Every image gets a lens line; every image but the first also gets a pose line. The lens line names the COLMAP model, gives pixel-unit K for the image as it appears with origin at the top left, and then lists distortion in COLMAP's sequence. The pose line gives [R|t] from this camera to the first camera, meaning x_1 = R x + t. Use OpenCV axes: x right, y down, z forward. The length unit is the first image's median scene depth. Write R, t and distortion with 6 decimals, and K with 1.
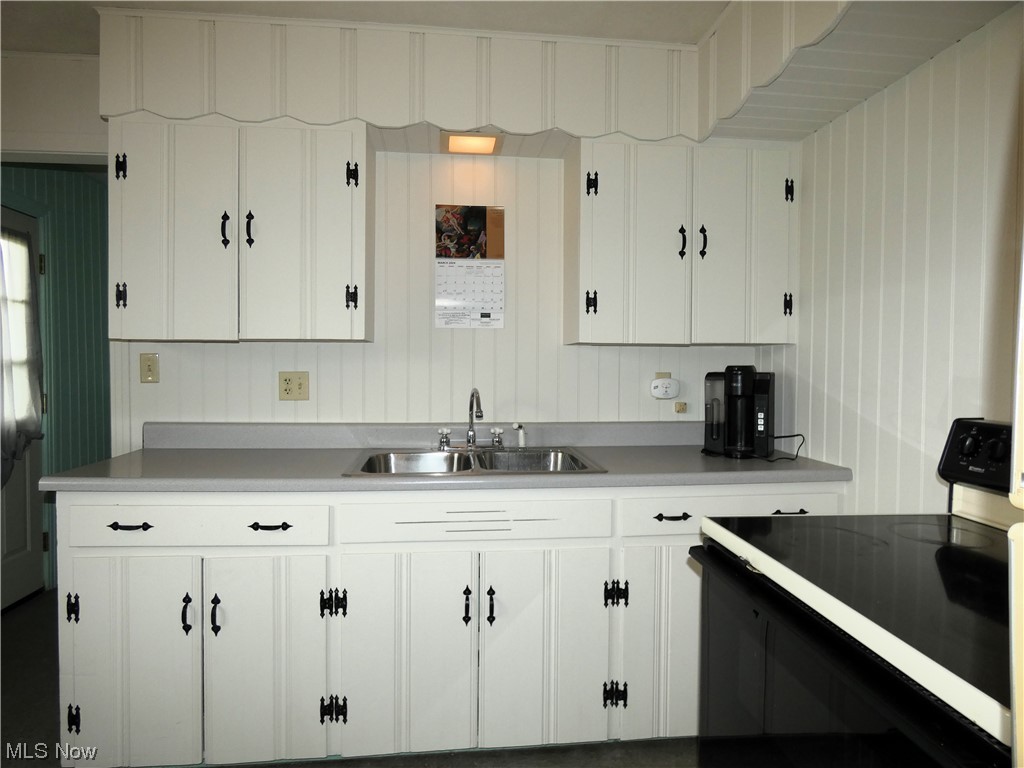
lens RADIAL K [[601.2, 0, 516.1], [0, 601.2, 380.9], [0, 0, 1]] dist [-0.017211, 0.003504]
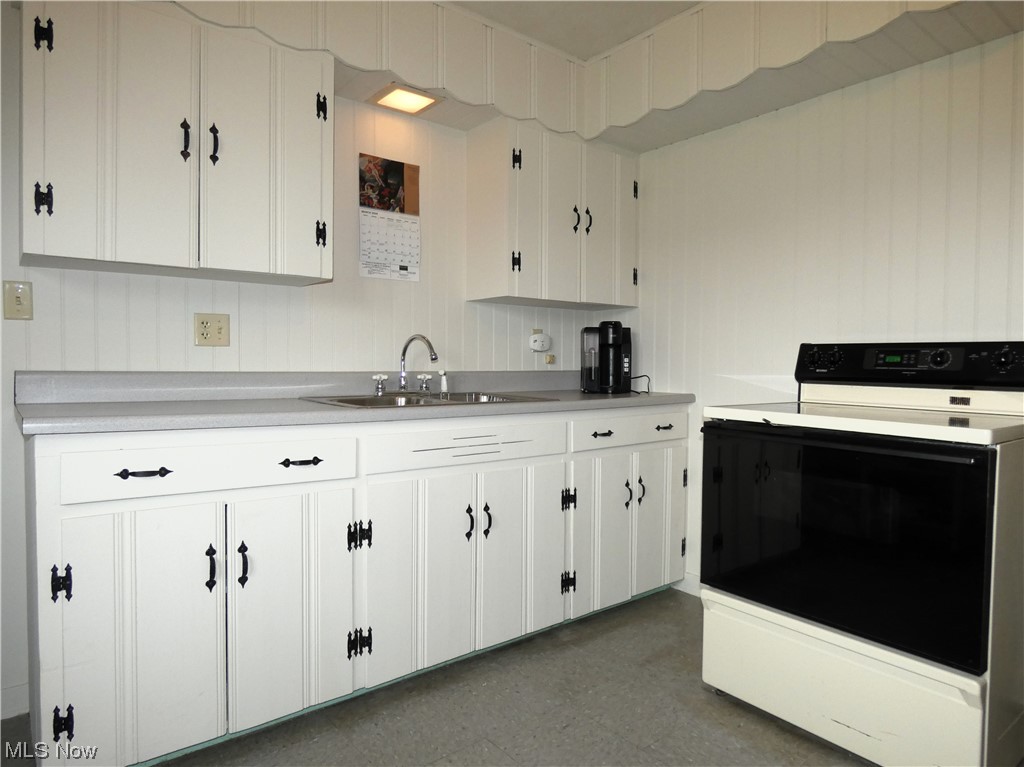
lens RADIAL K [[623.0, 0, 511.4], [0, 623.0, 380.7], [0, 0, 1]] dist [-0.015785, 0.000699]
pose [[0.848411, -0.015640, 0.529107, -0.482551], [0.012777, 0.999877, 0.009069, 0.081029], [-0.529184, -0.000934, 0.848507, -0.011046]]
